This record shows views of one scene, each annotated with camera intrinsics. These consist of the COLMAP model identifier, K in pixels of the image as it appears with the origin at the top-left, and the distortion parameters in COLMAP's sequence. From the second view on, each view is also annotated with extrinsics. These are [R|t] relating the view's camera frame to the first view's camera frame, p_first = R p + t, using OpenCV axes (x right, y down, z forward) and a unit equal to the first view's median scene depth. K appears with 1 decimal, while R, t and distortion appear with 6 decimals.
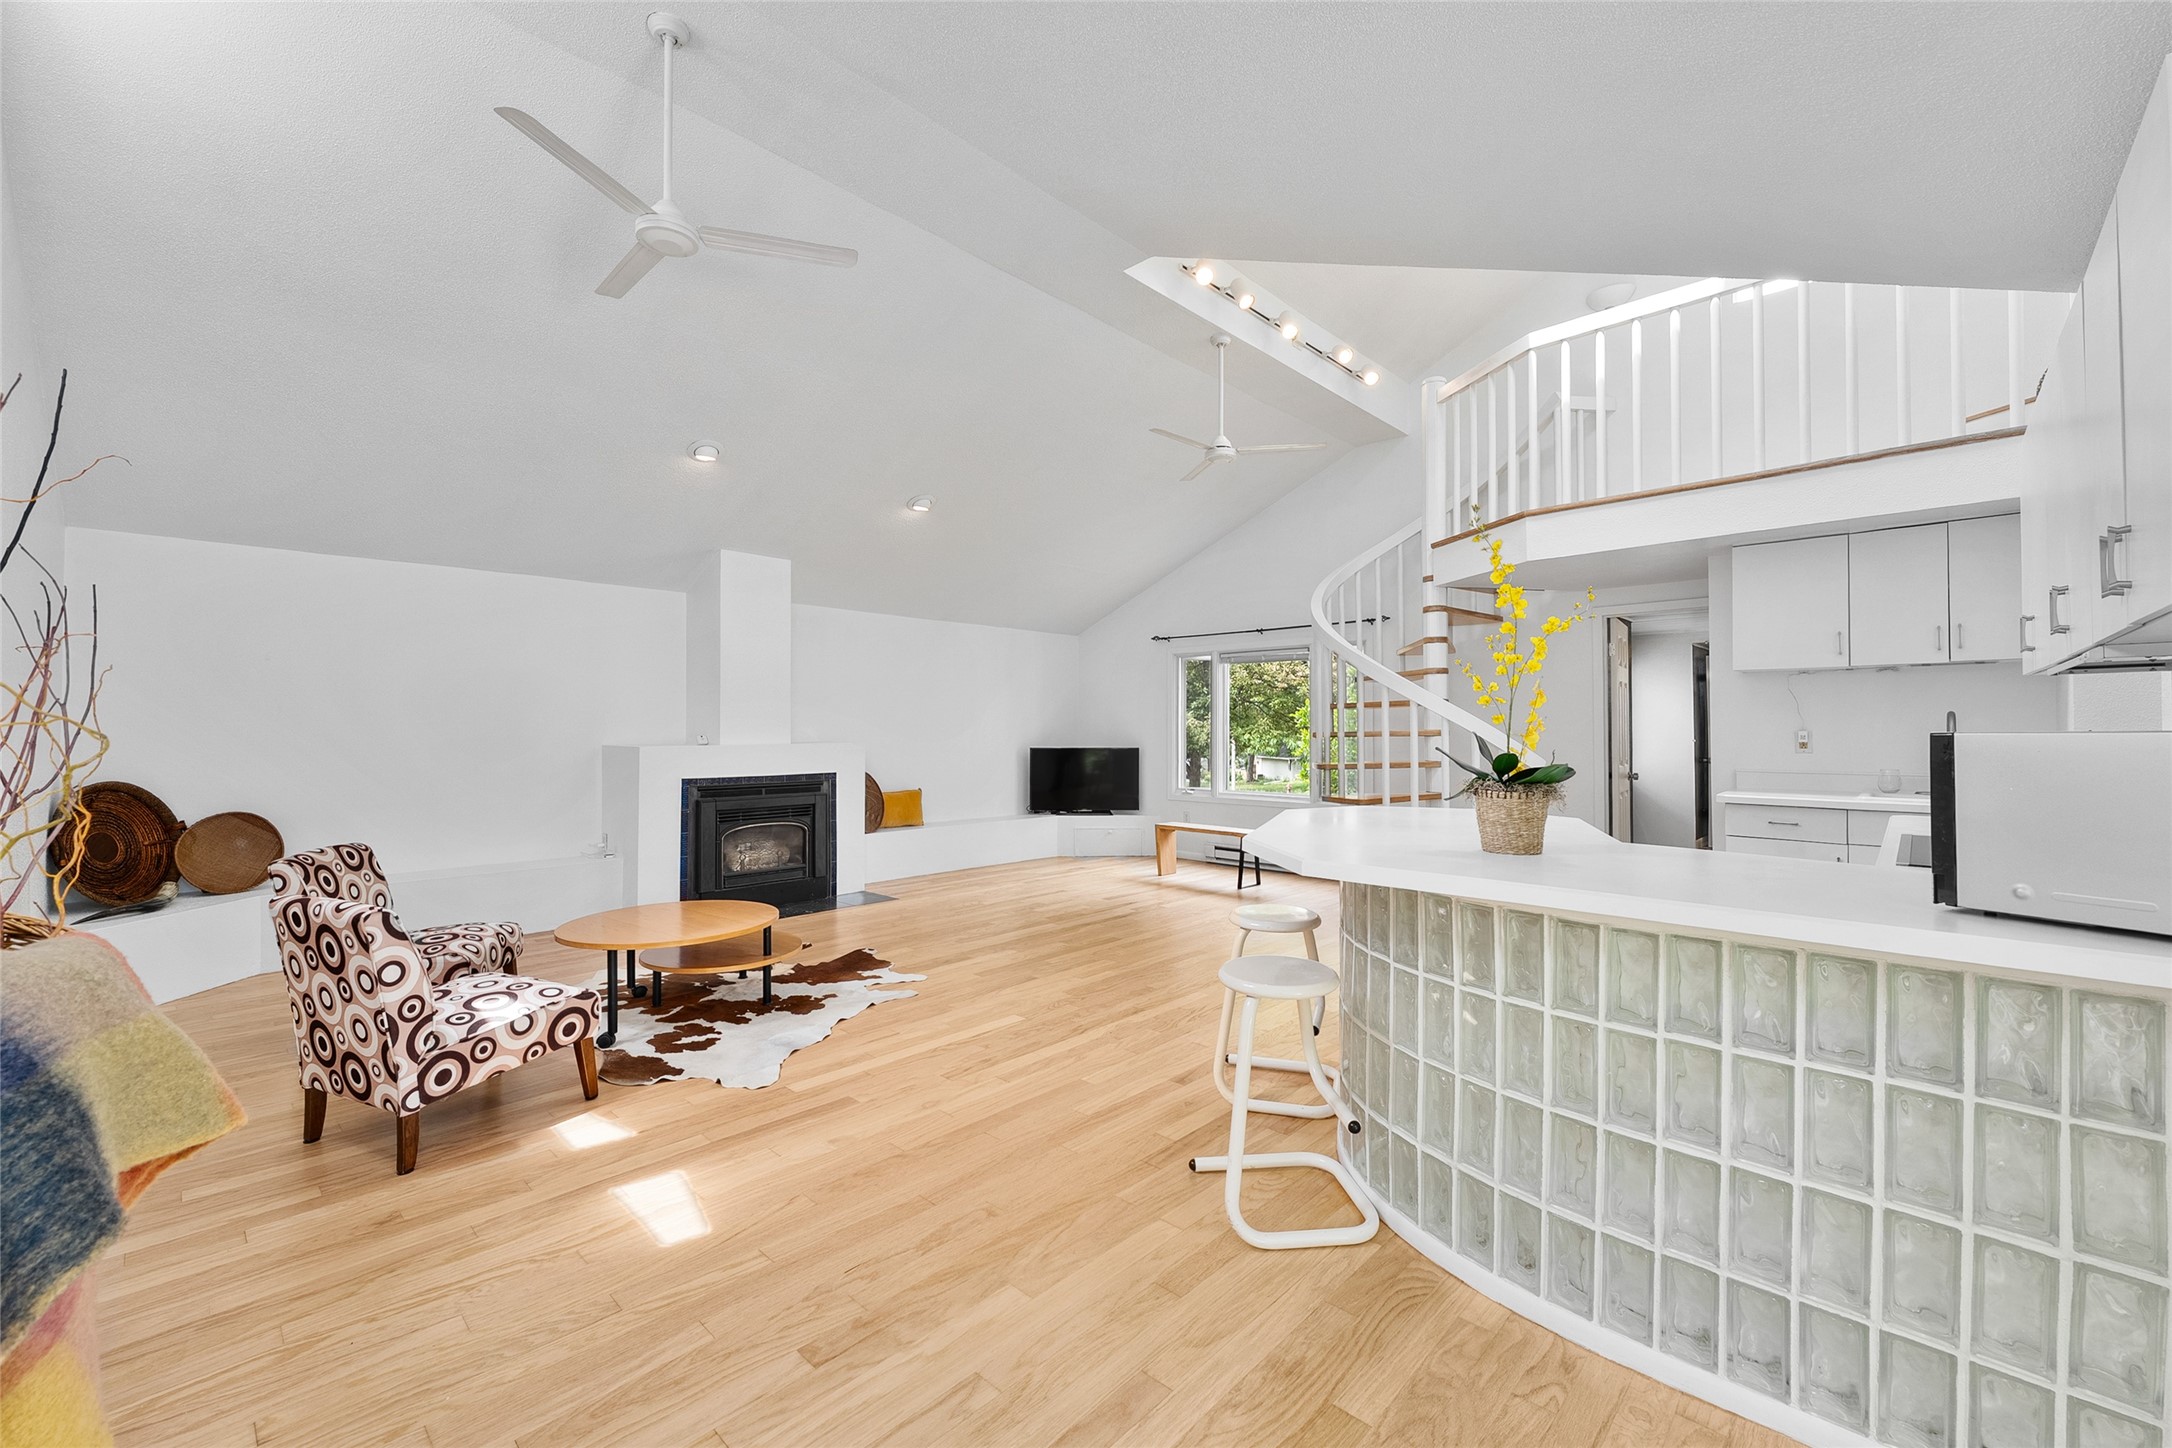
lens RADIAL K [[866.5, 0, 1120.5], [0, 866.5, 722.7], [0, 0, 1]] dist [0.000496, -0.000037]
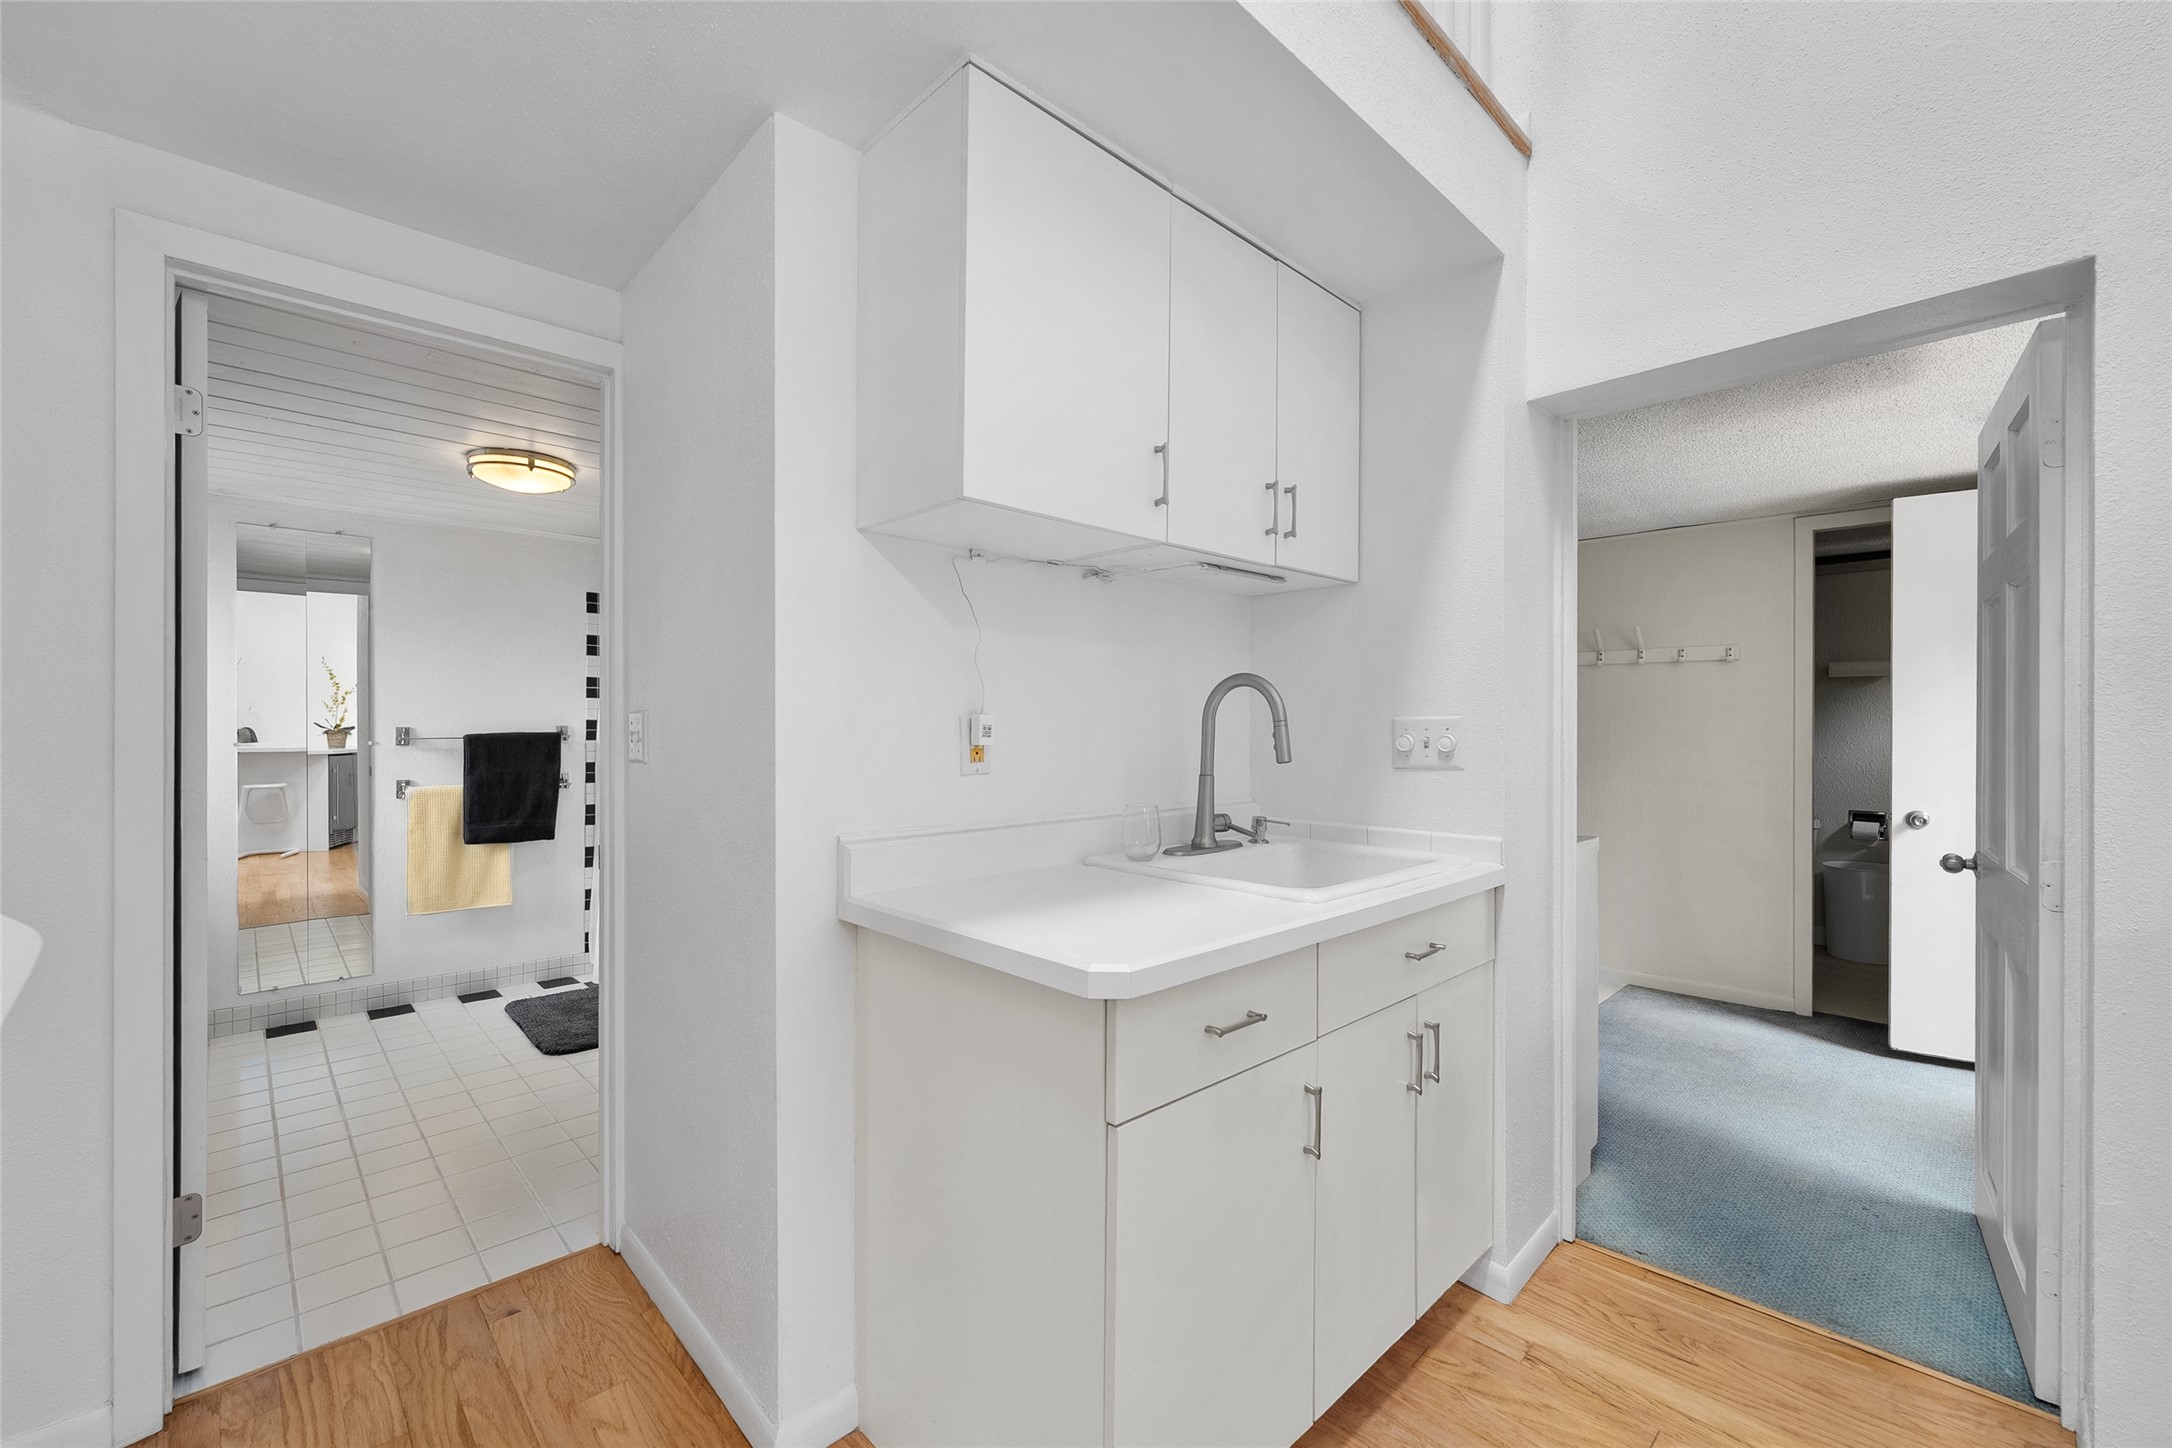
lens RADIAL K [[885.3, 0, 1080.6], [0, 885.3, 729.6], [0, 0, 1]] dist [0.001121, -0.000159]
pose [[0.071631, -0.000768, 0.997431, 0.432049], [-0.006527, 0.999978, 0.001238, 0.016397], [-0.997410, -0.006599, 0.071624, 0.963631]]
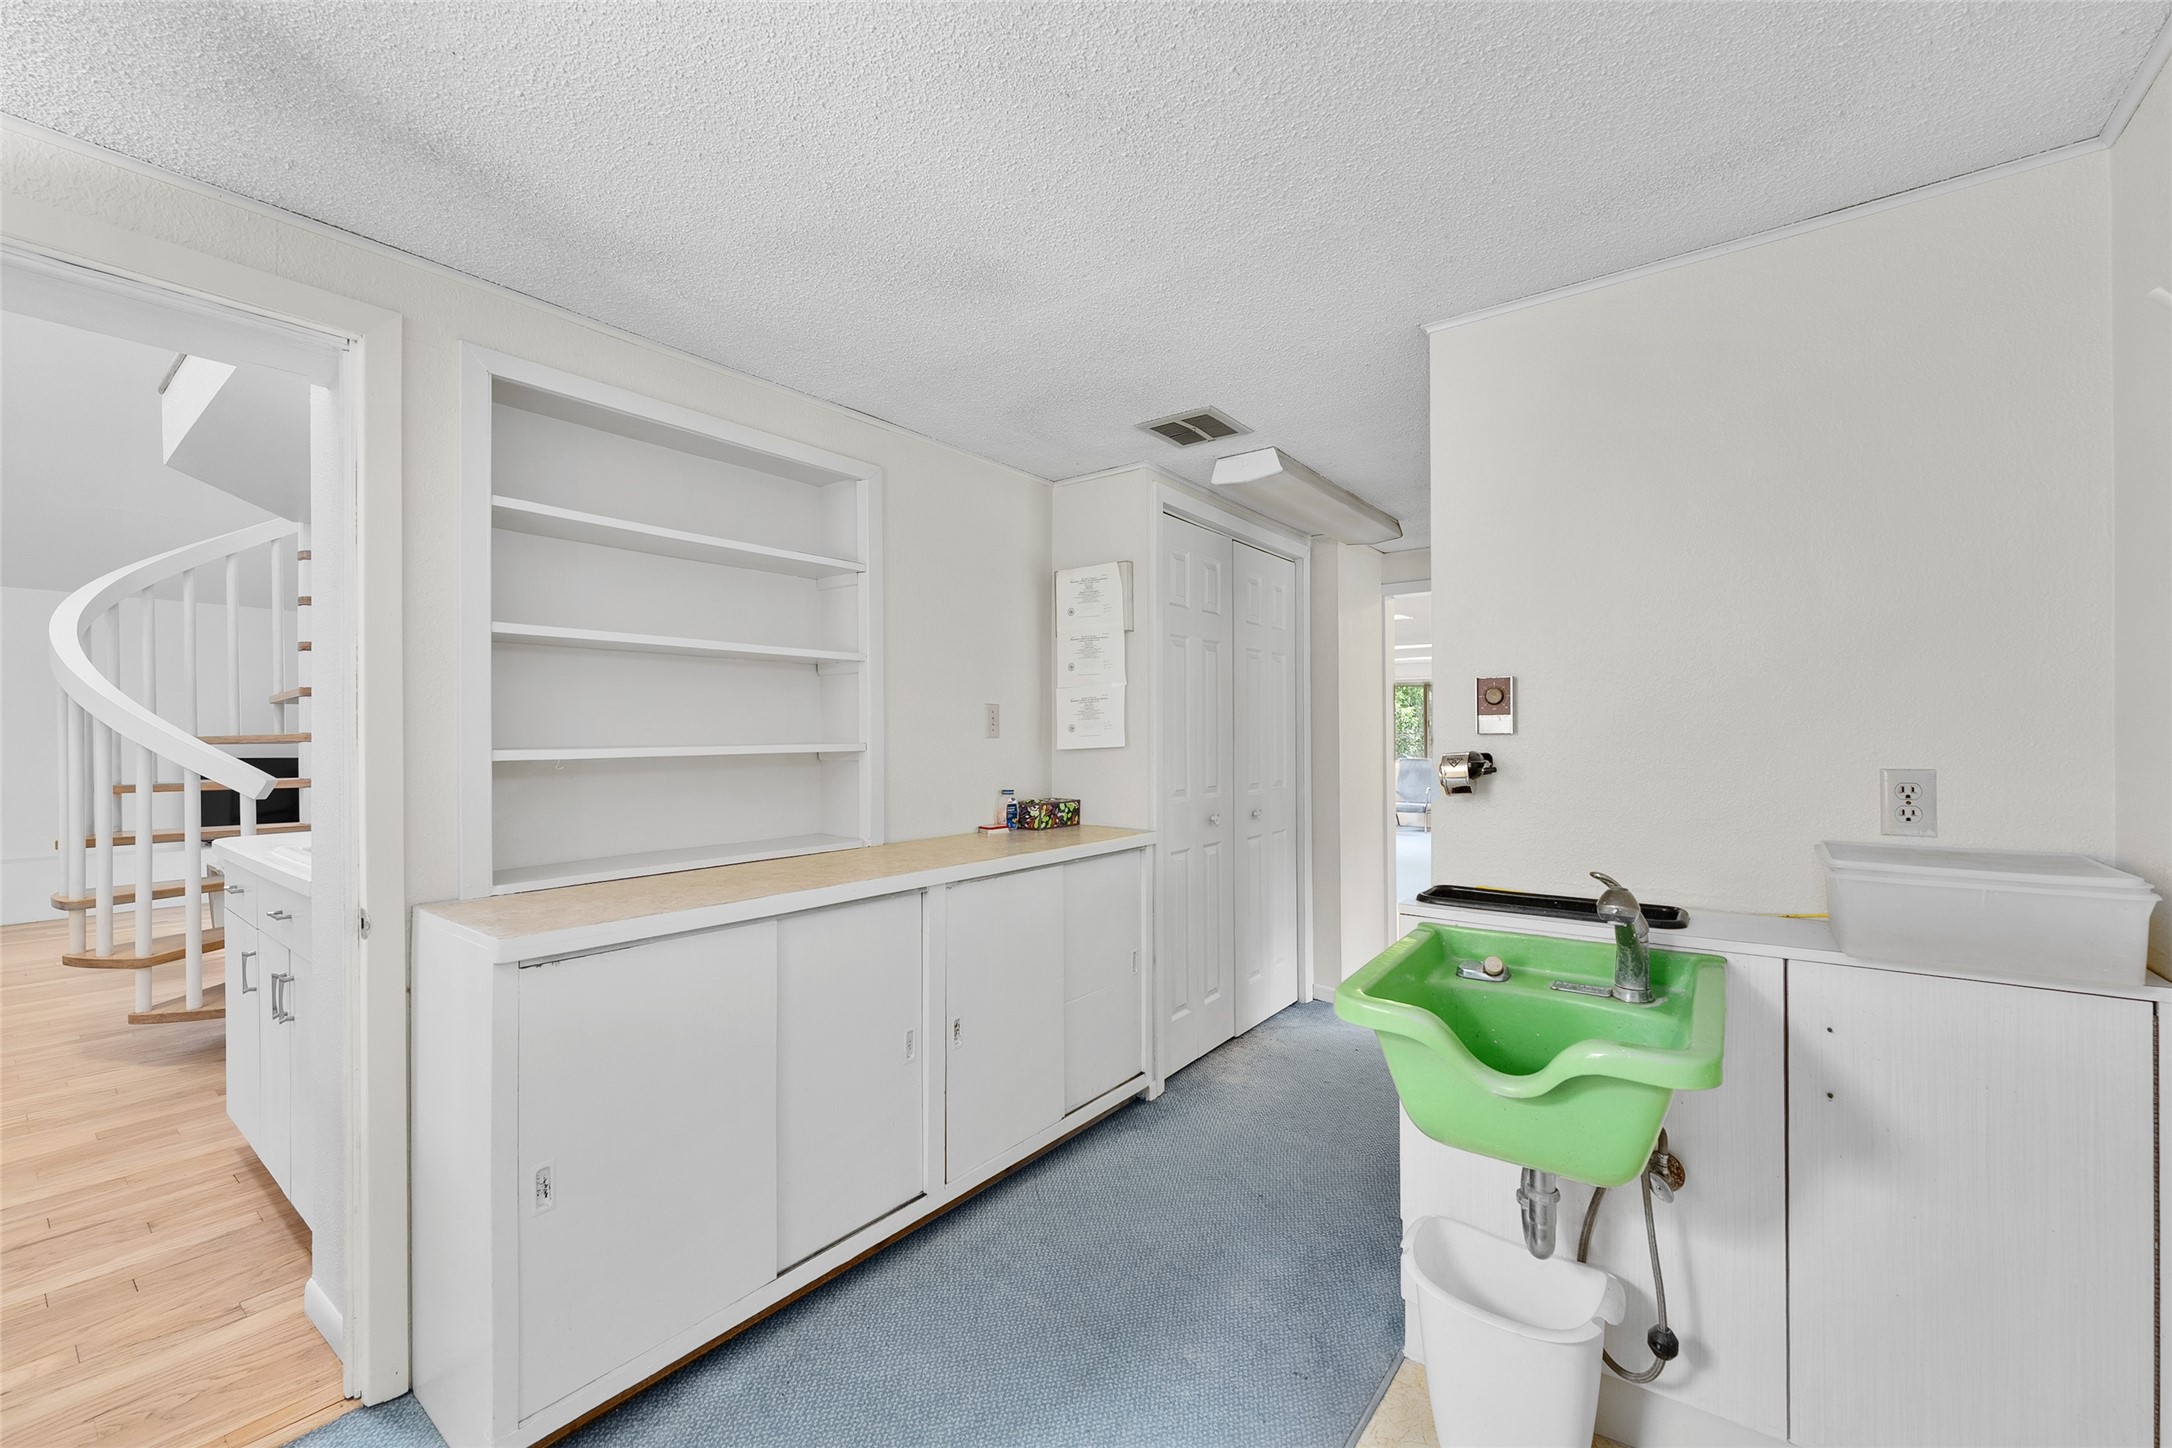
lens RADIAL K [[885.3, 0, 1080.6], [0, 885.3, 729.6], [0, 0, 1]] dist [0.001121, -0.000159]
pose [[0.997755, -0.000687, 0.066969, 1.211370], [0.000617, 0.999999, 0.001060, 0.008380], [-0.066970, -0.001016, 0.997754, 0.338113]]
